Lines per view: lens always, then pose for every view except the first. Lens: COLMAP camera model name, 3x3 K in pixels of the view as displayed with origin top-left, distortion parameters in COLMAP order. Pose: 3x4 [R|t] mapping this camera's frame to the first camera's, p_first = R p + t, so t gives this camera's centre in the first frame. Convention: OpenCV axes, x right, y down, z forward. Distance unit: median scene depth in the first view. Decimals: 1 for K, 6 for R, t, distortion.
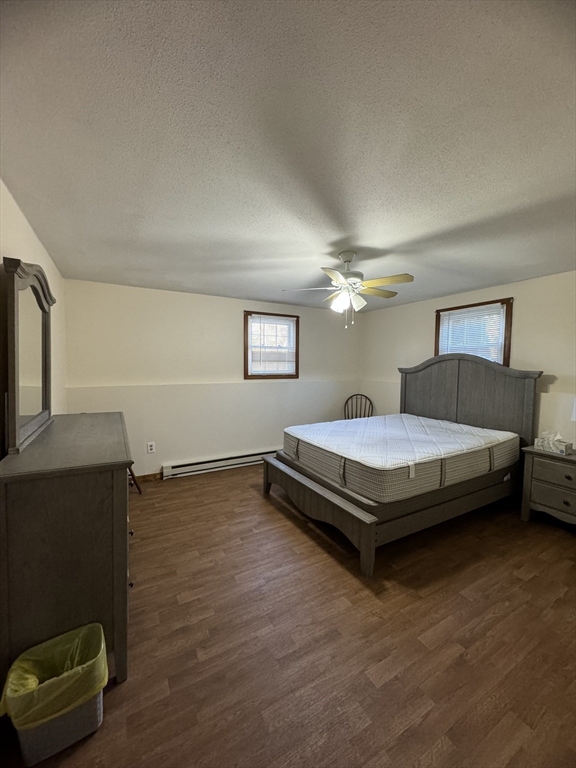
lens RADIAL K [[305.2, 0, 287.9], [0, 305.2, 383.2], [0, 0, 1]] dist [-0.003954, 0.001217]
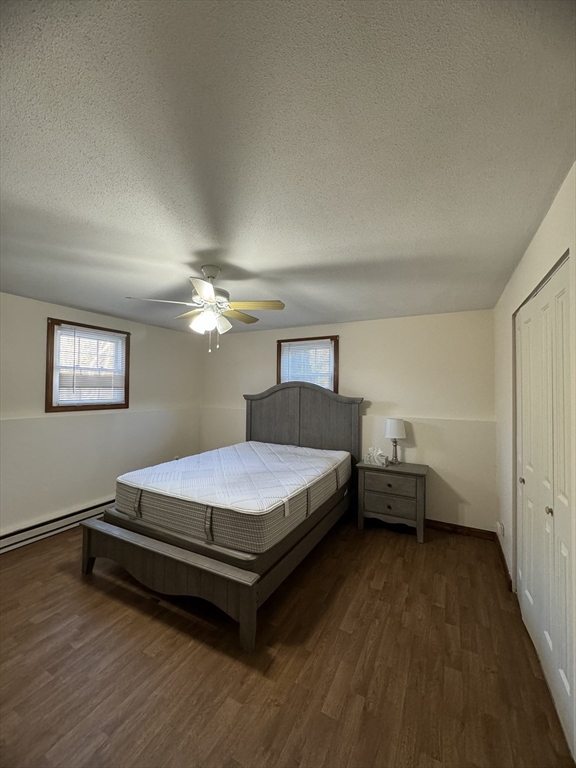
lens RADIAL K [[305.2, 0, 287.7], [0, 305.2, 382.9], [0, 0, 1]] dist [-0.003954, 0.001217]
pose [[0.842595, 0.012998, 0.538391, -0.090503], [0.029568, 0.997084, -0.070347, -0.026781], [-0.537735, 0.075193, 0.839754, 0.167828]]
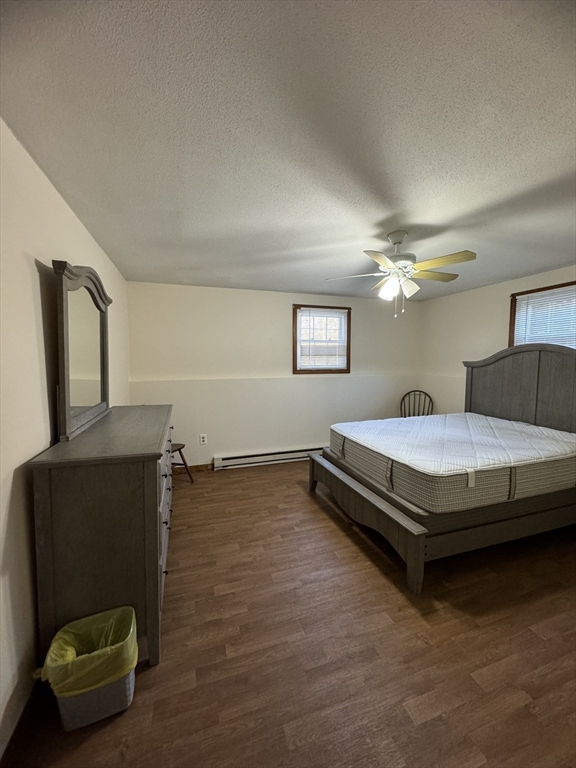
lens RADIAL K [[305.2, 0, 288.2], [0, 305.2, 383.0], [0, 0, 1]] dist [-0.003954, 0.001217]
pose [[0.981705, 0.005949, -0.190314, 0.052825], [-0.003036, 0.999874, 0.015593, 0.001895], [0.190382, -0.014730, 0.981600, 0.047726]]
